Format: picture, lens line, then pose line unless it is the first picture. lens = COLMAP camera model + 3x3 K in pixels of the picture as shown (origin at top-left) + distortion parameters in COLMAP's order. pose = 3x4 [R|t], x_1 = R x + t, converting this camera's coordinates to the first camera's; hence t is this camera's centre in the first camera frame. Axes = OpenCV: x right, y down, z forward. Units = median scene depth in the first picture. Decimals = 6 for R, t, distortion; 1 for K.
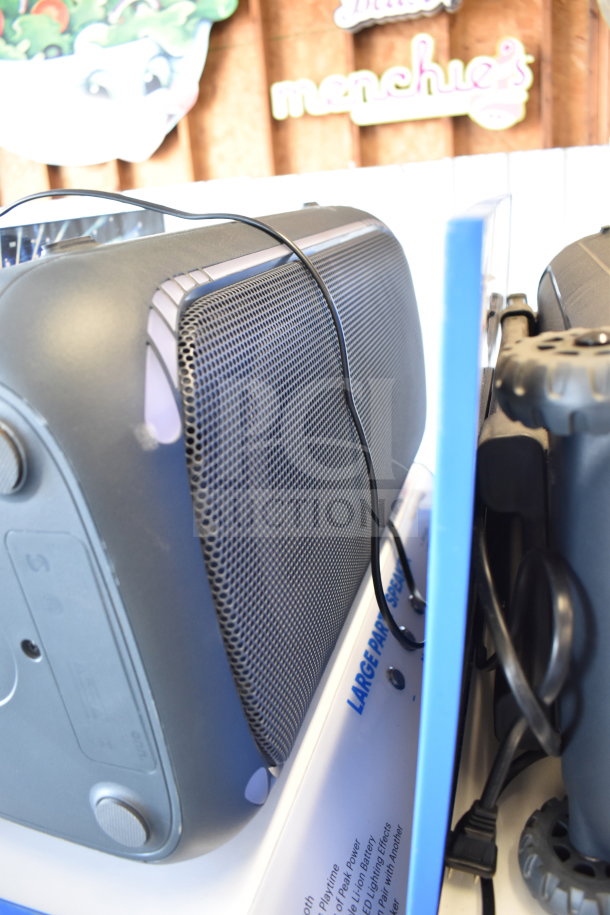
lens RADIAL K [[698.2, 0, 305.0], [0, 698.2, 457.5], [0, 0, 1]] dist [-0.097713, 0.010565]
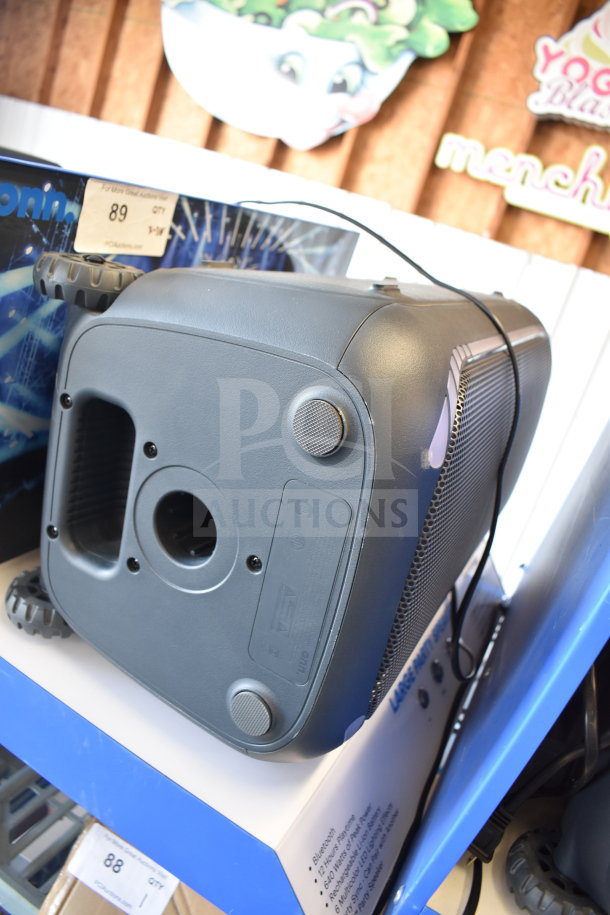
lens RADIAL K [[698.2, 0, 305.0], [0, 698.2, 457.5], [0, 0, 1]] dist [-0.097713, 0.010565]
pose [[0.917379, 0.397754, -0.014401, -0.036627], [-0.397950, 0.917280, -0.015239, 0.007336], [0.007148, 0.019711, 0.999780, -0.034300]]
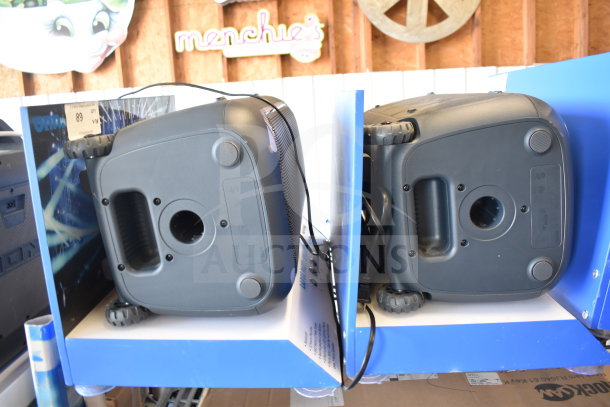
lens RADIAL K [[465.5, 0, 305.0], [0, 465.5, 203.5], [0, 0, 1]] dist [-0.097713, 0.010565]
pose [[0.962110, -0.028503, 0.271167, -0.059683], [0.067503, 0.988461, -0.135604, 0.048234], [-0.264173, 0.148771, 0.952932, -0.104790]]
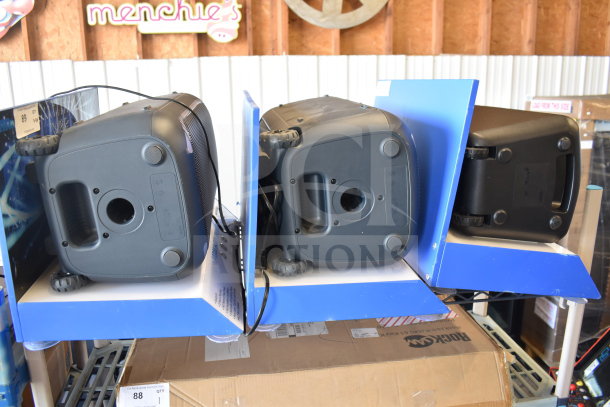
lens RADIAL K [[481.6, 0, 305.0], [0, 481.6, 203.5], [0, 0, 1]] dist [-0.094578, 0.010700]
pose [[0.902820, -0.039481, 0.428202, -0.075057], [0.079938, 0.993828, -0.076908, 0.051690], [-0.422523, 0.103664, 0.900405, -0.177420]]
